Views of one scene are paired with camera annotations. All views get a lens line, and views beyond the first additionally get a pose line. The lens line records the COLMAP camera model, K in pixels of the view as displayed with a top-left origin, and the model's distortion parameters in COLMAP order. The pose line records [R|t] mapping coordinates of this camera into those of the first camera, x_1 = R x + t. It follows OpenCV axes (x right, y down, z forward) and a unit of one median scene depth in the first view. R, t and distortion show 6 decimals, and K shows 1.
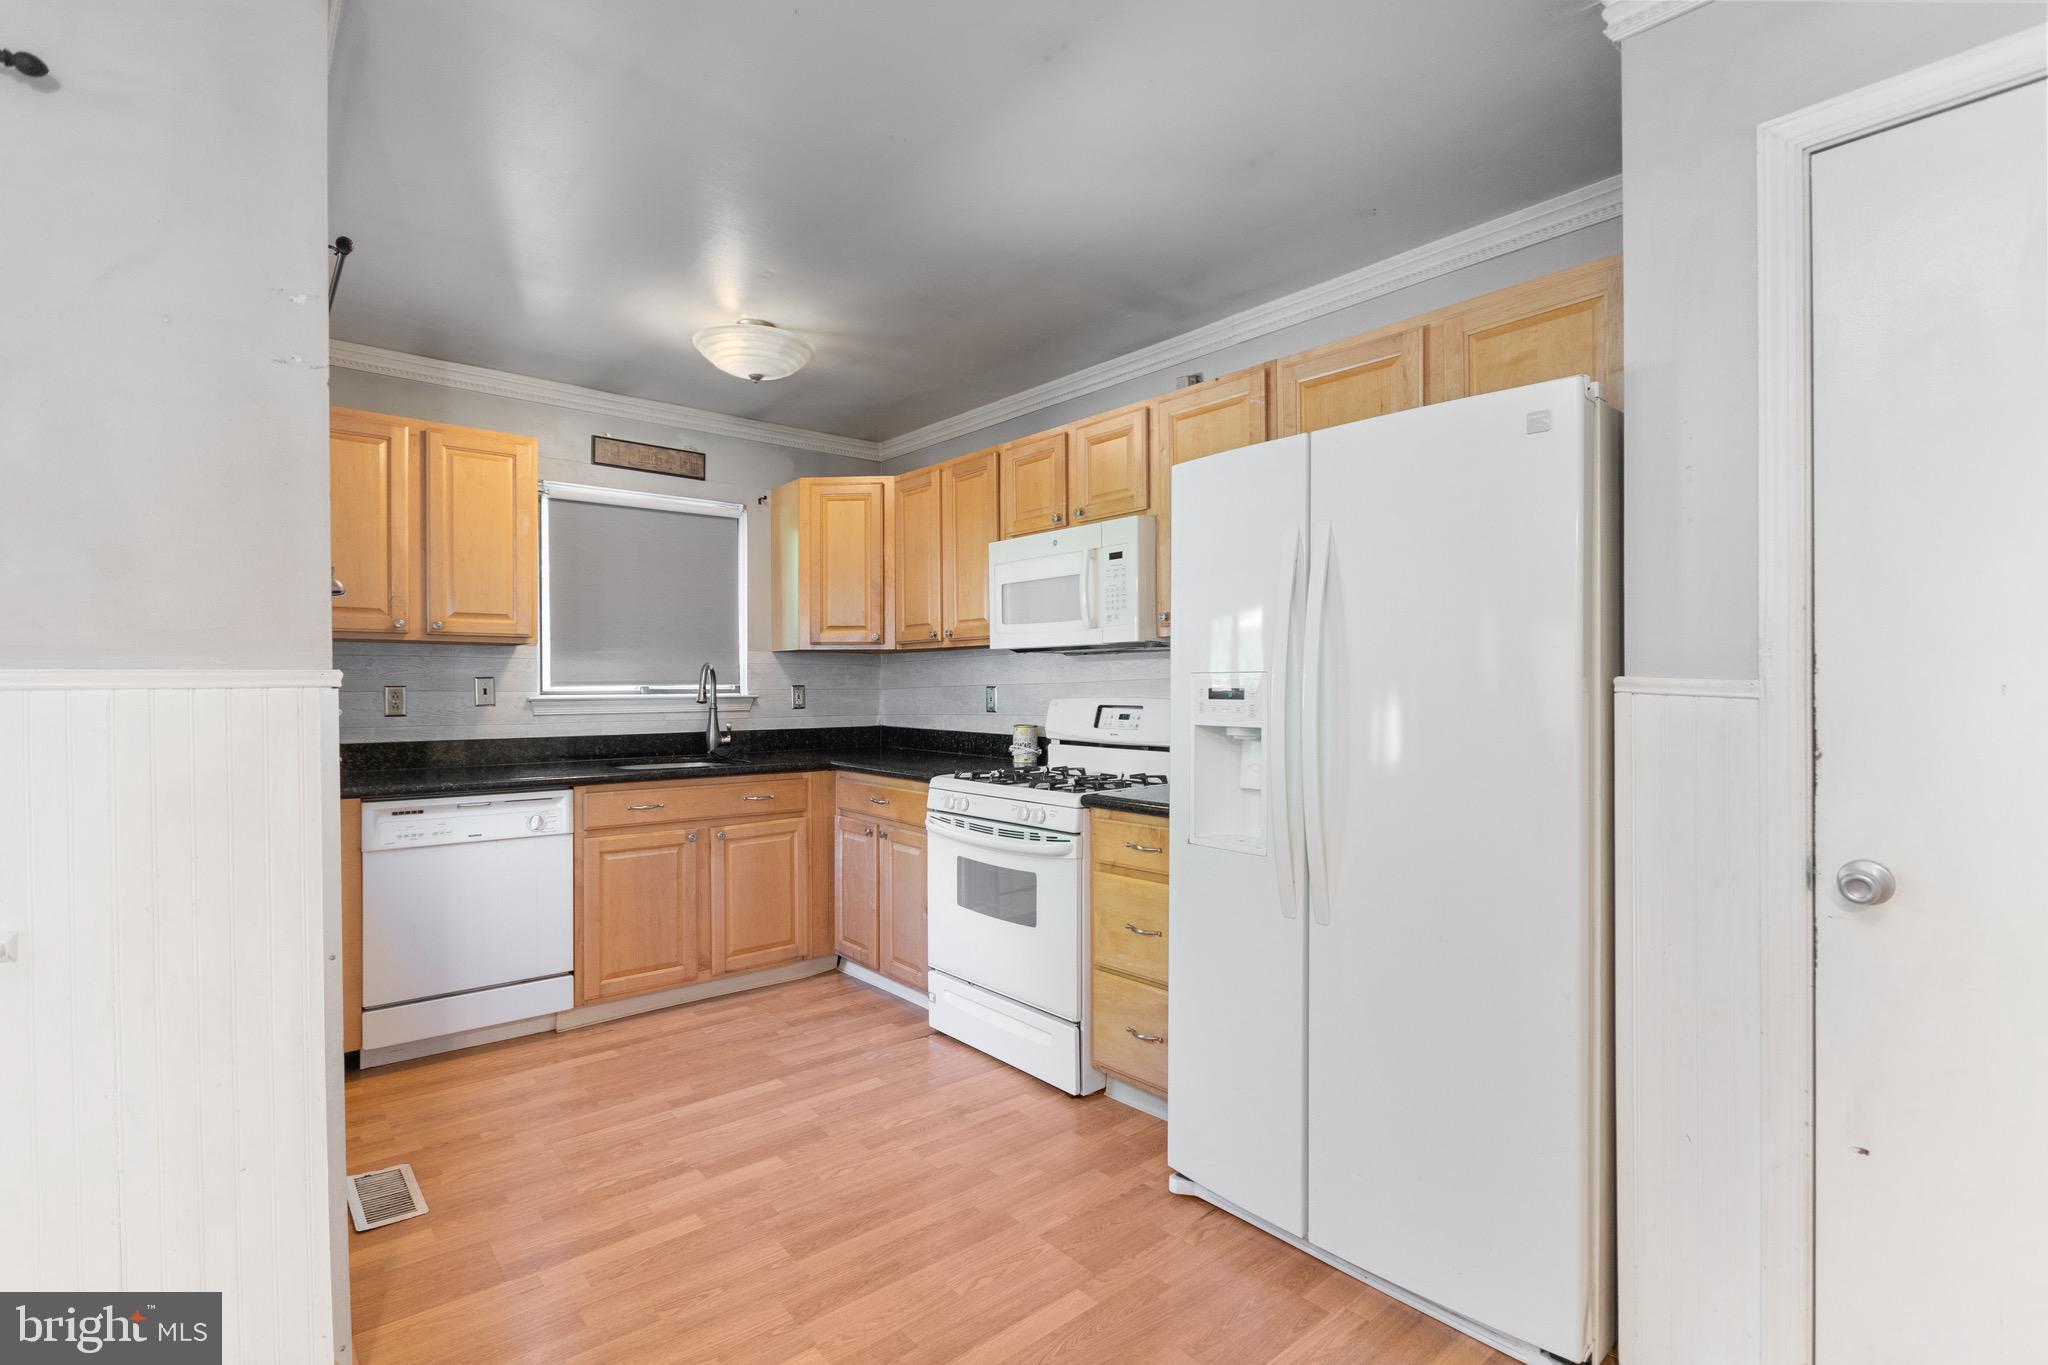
lens RADIAL K [[946.0, 0, 1023.9], [0, 946.0, 691.1], [0, 0, 1]] dist [0.000216, -0.000069]
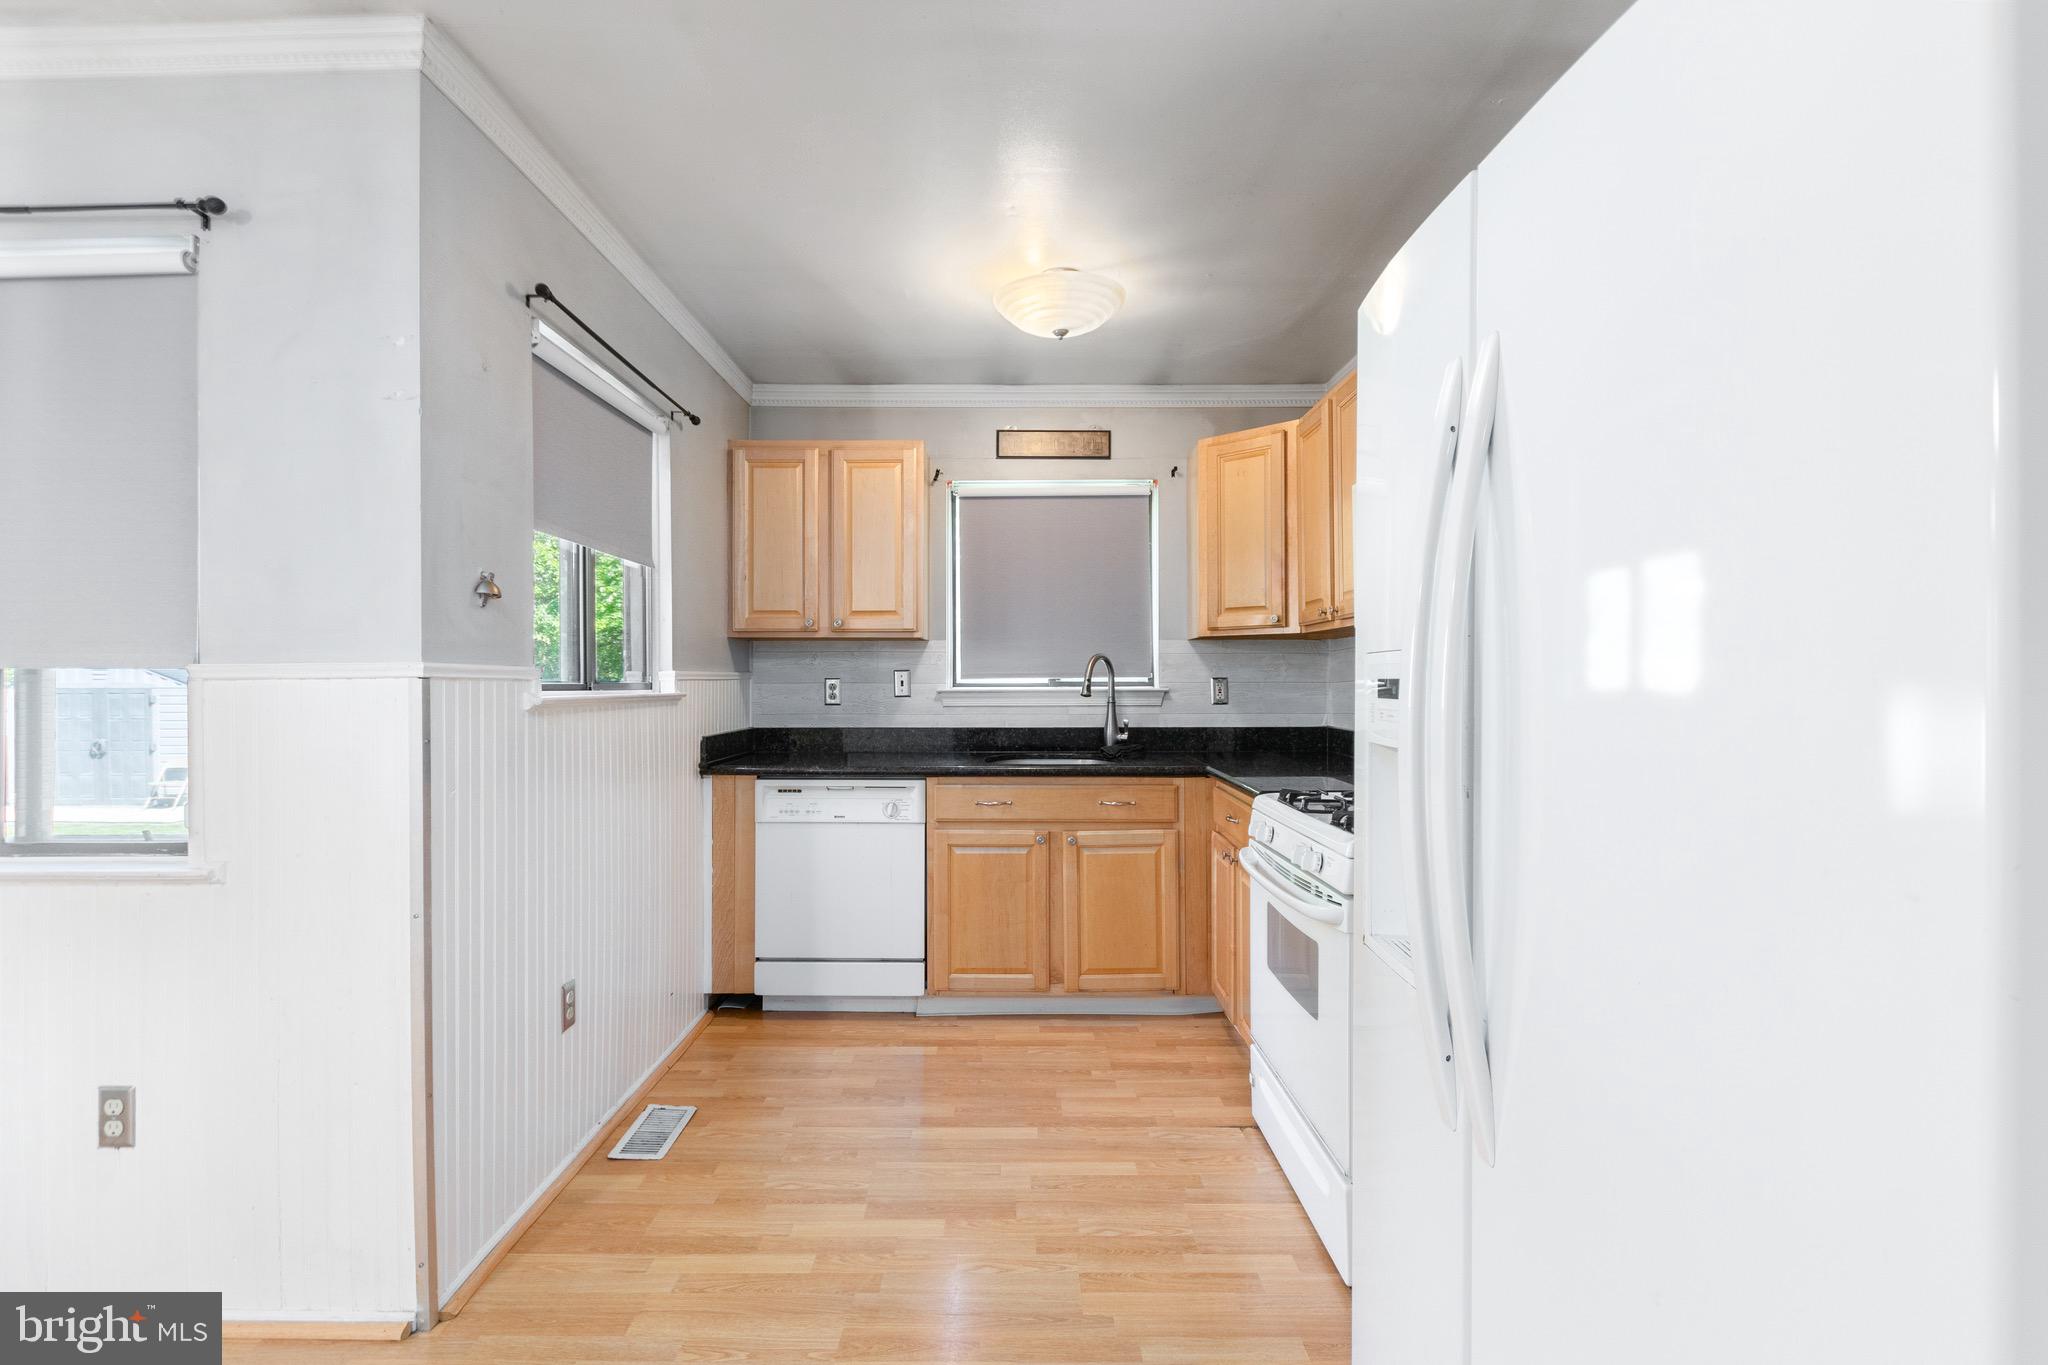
lens RADIAL K [[960.9, 0, 1024.0], [0, 960.9, 682.5], [0, 0, 1]] dist [-0.000025, -0.000048]
pose [[0.764290, 0.001435, -0.644872, 0.252449], [-0.003413, 0.999993, -0.001820, 0.000732], [0.644864, 0.003592, 0.764289, 0.261609]]
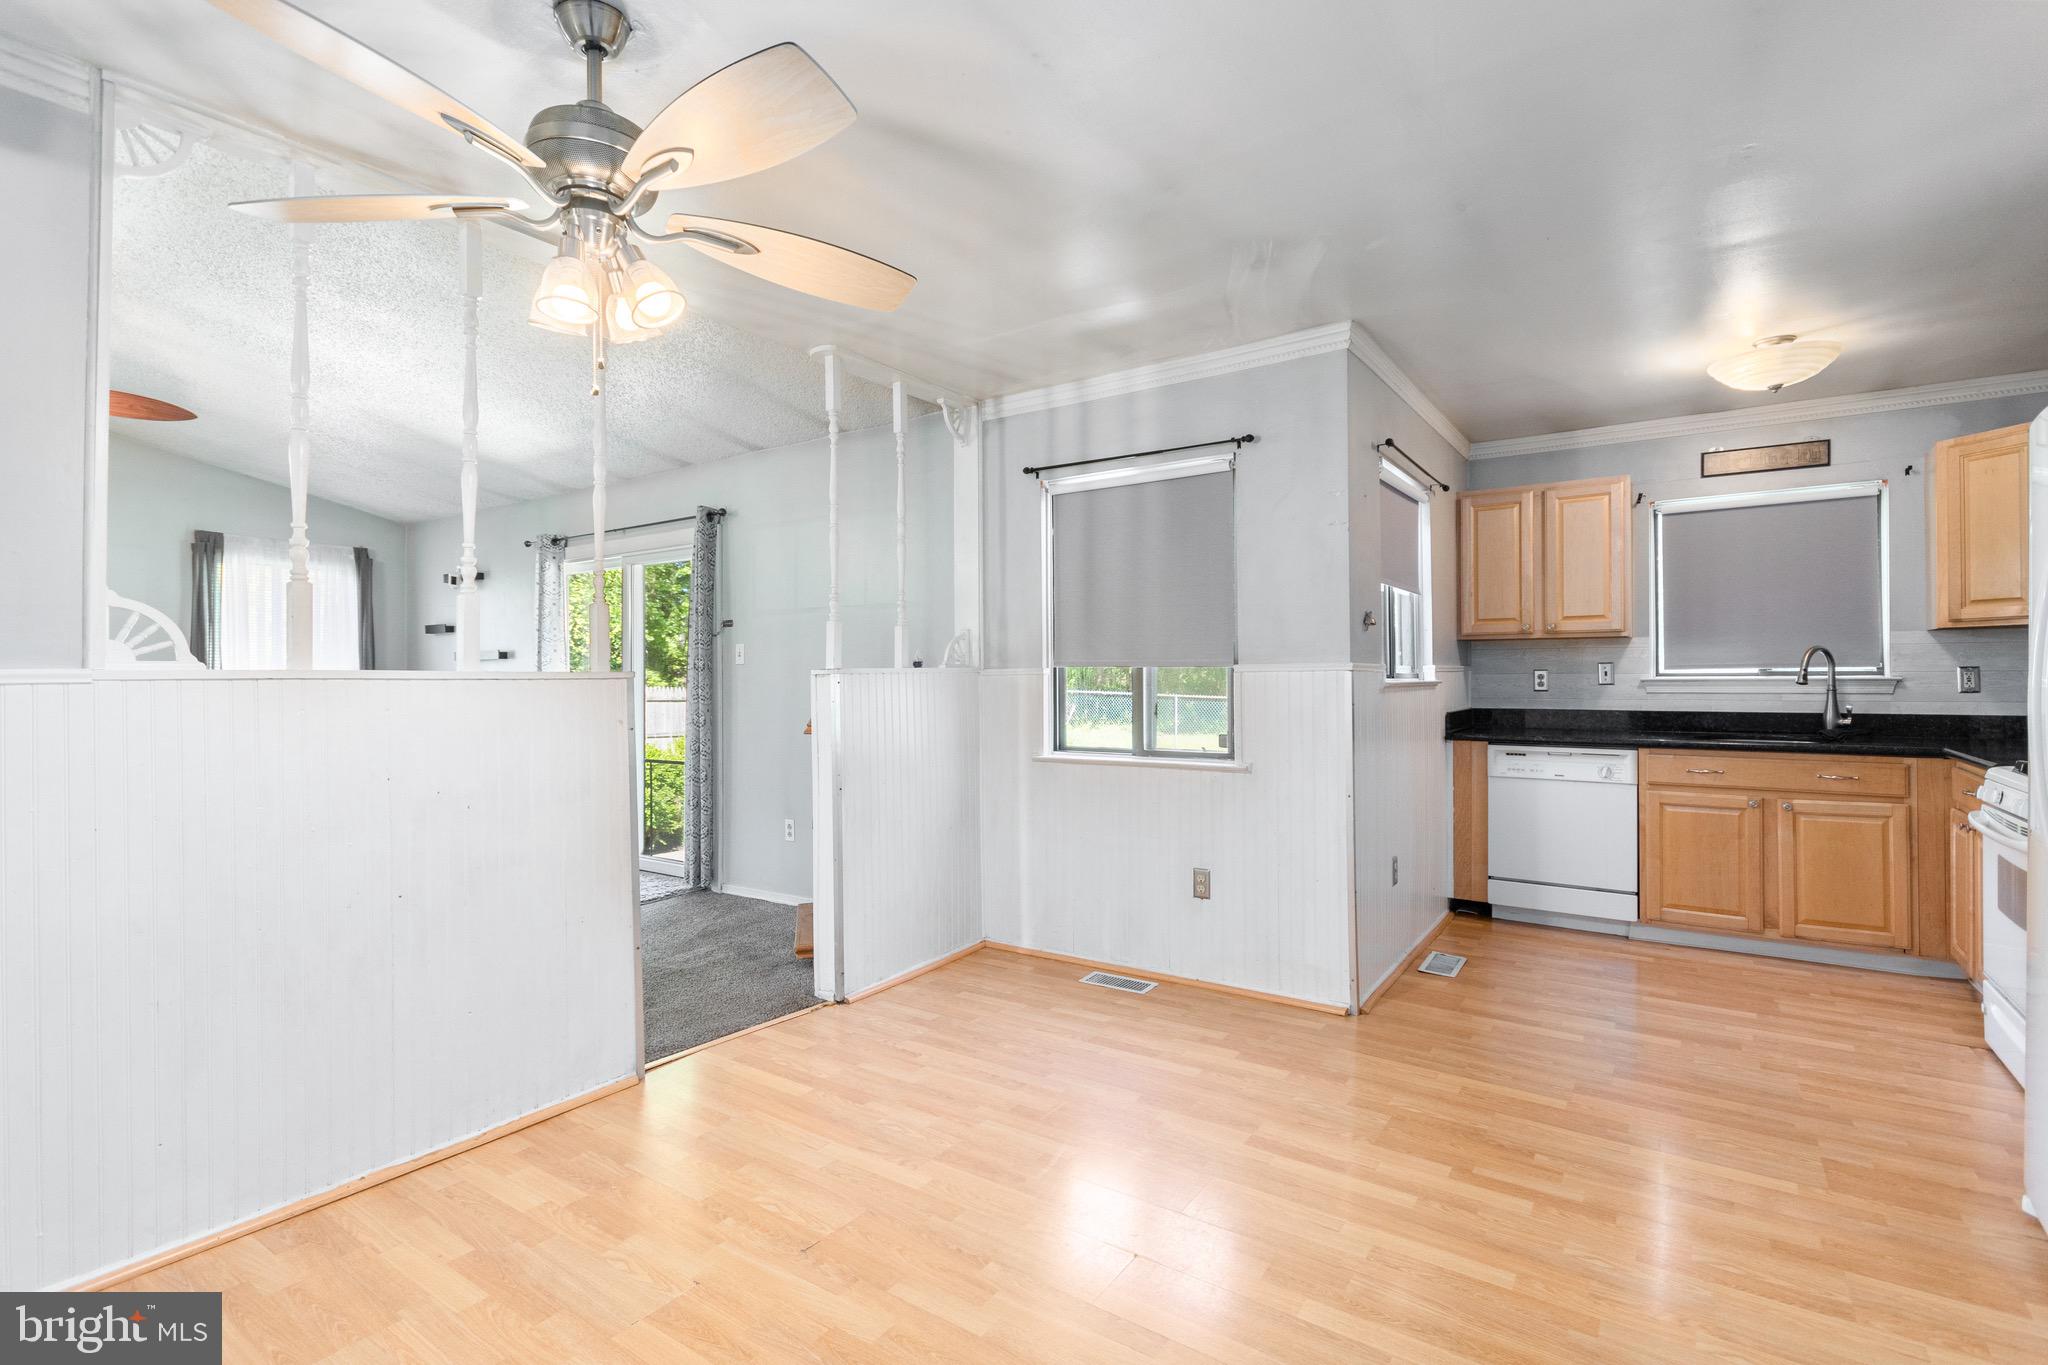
lens RADIAL K [[960.2, 0, 1018.3], [0, 960.2, 676.5], [0, 0, 1]] dist [0.017903, -0.013815]
pose [[0.252915, 0.000654, -0.967488, 0.533125], [-0.000352, 1.000000, 0.000584, 0.003931], [0.967488, 0.000192, 0.252916, -0.126228]]
